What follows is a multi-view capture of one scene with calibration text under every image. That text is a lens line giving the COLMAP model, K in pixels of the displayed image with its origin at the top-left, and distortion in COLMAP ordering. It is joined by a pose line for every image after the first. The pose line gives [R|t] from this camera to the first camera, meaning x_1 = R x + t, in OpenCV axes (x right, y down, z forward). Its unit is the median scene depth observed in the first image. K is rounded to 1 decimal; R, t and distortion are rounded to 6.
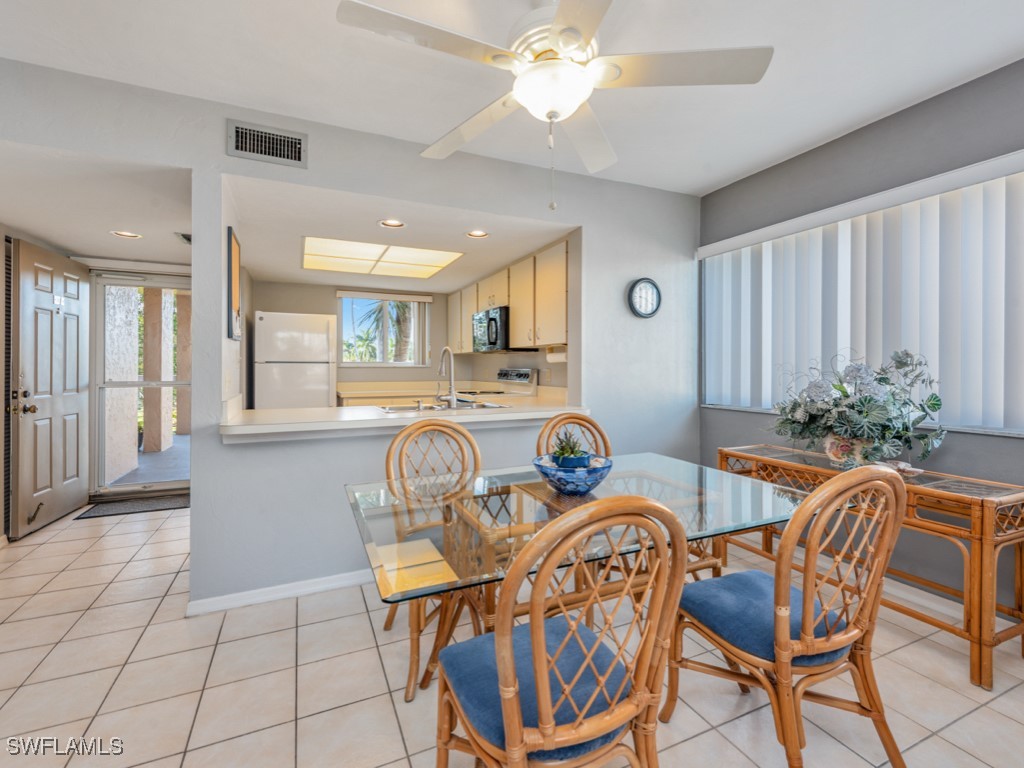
lens RADIAL K [[468.1, 0, 513.6], [0, 468.1, 365.6], [0, 0, 1]] dist [0.007504, -0.000193]
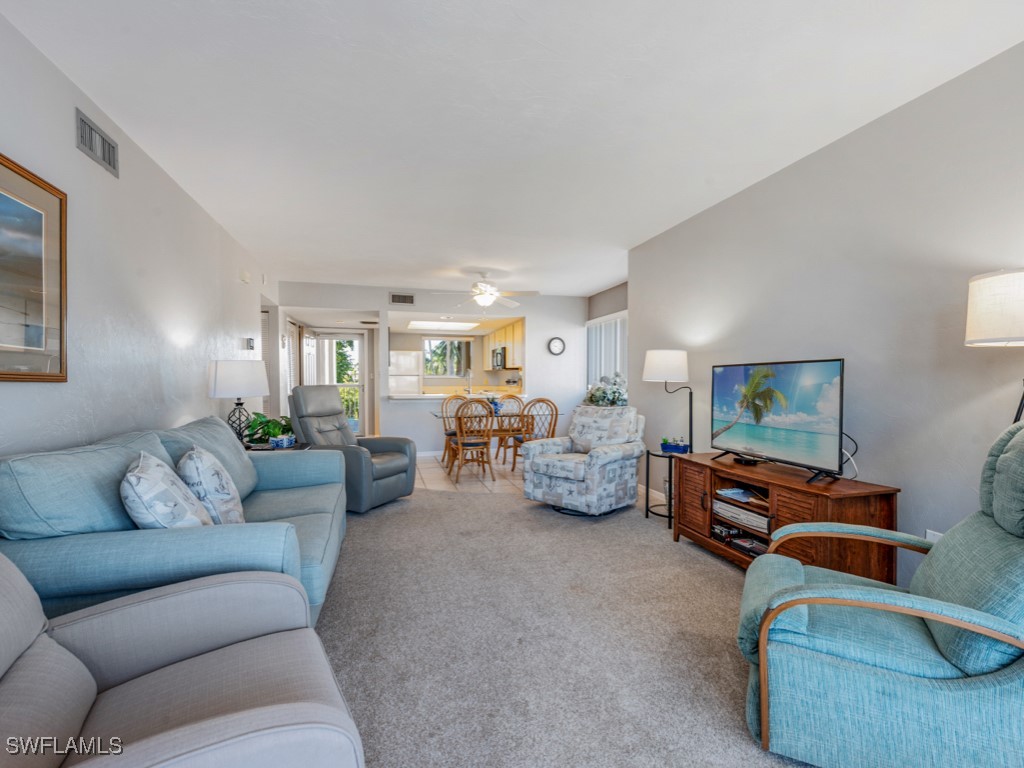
lens RADIAL K [[468.1, 0, 514.9], [0, 468.1, 383.8], [0, 0, 1]] dist [0.007504, -0.000193]
pose [[0.988897, 0.003011, -0.148575, 0.325712], [-0.001461, 0.999943, 0.010545, 0.008723], [0.148599, -0.010211, 0.988845, -0.966265]]
